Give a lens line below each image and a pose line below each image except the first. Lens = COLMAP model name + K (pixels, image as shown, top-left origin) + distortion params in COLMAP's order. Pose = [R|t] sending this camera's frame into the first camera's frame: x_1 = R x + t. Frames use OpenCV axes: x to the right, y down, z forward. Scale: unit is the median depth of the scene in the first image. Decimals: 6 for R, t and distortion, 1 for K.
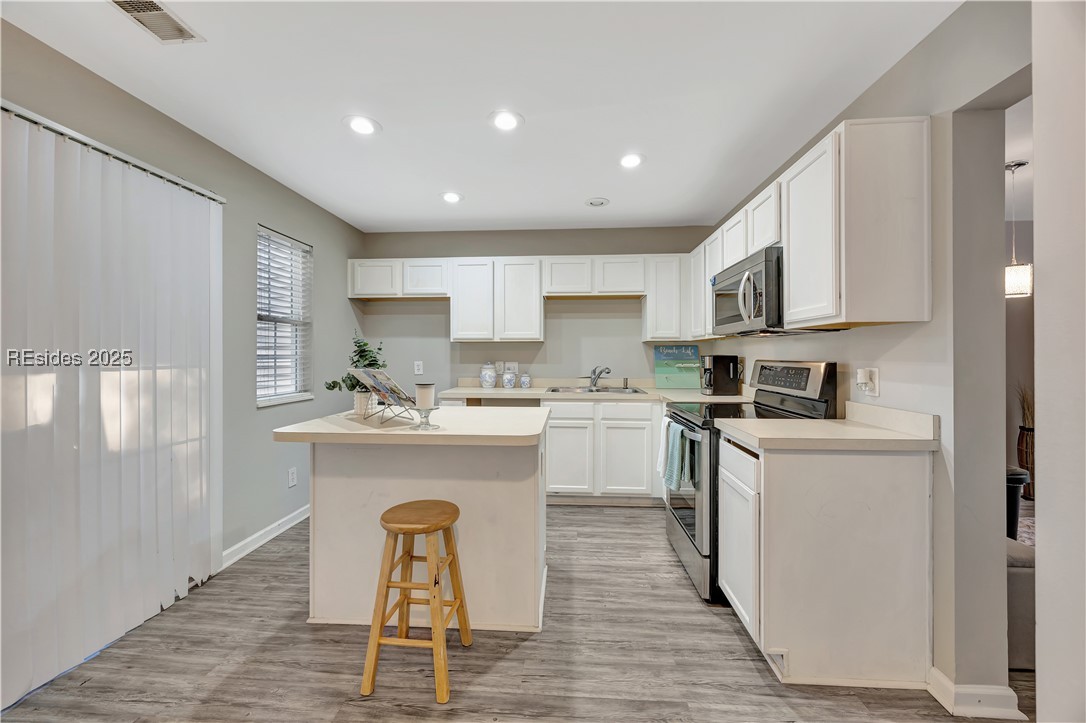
lens RADIAL K [[414.7, 0, 542.2], [0, 414.7, 358.3], [0, 0, 1]] dist [-0.002428, 0.000591]
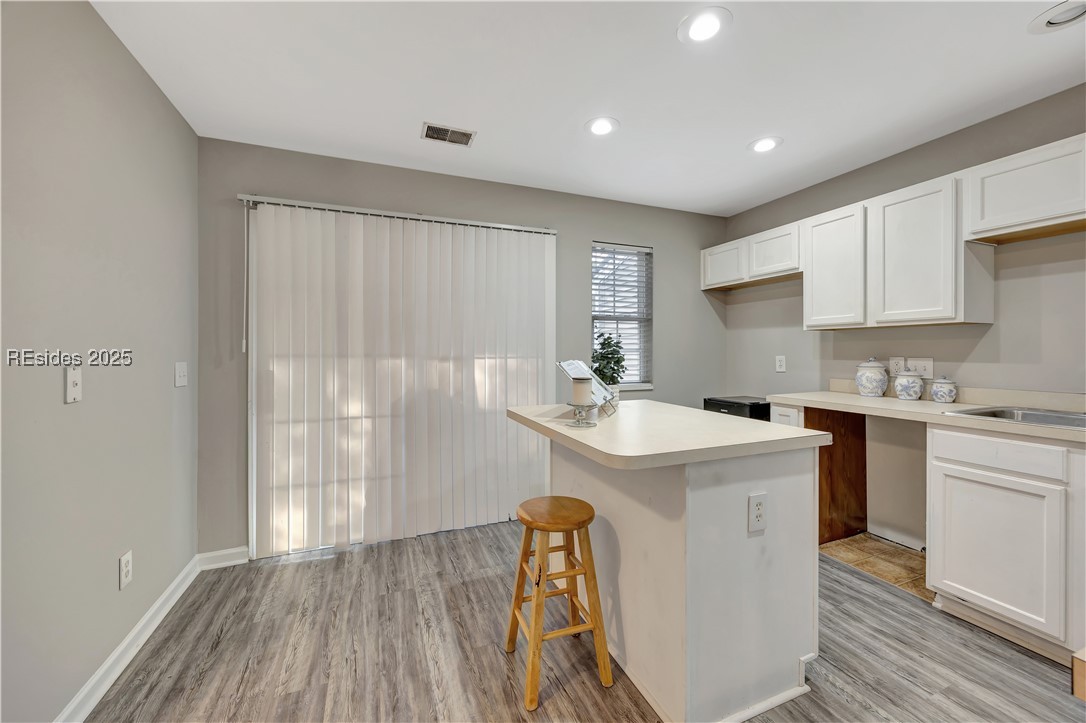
lens RADIAL K [[414.7, 0, 544.2], [0, 414.7, 353.2], [0, 0, 1]] dist [-0.002428, 0.000591]
pose [[0.439523, 0.005032, -0.898217, 0.292616], [-0.002980, 0.999987, 0.004144, 0.000165], [0.898227, 0.000855, 0.439532, 0.278973]]
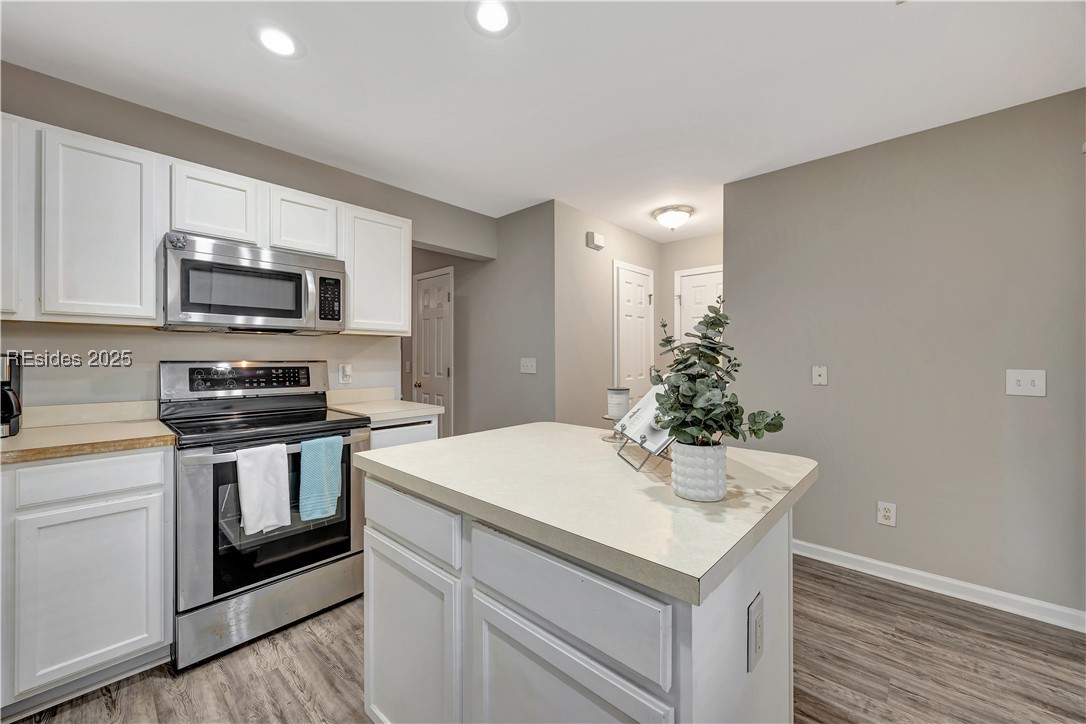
lens RADIAL K [[414.7, 0, 548.2], [0, 414.7, 359.4], [0, 0, 1]] dist [-0.002428, 0.000591]
pose [[-0.790690, -0.003718, 0.612205, -0.379865], [0.002807, 0.999949, 0.009698, -0.003538], [-0.612210, 0.009386, -0.790639, 0.971658]]
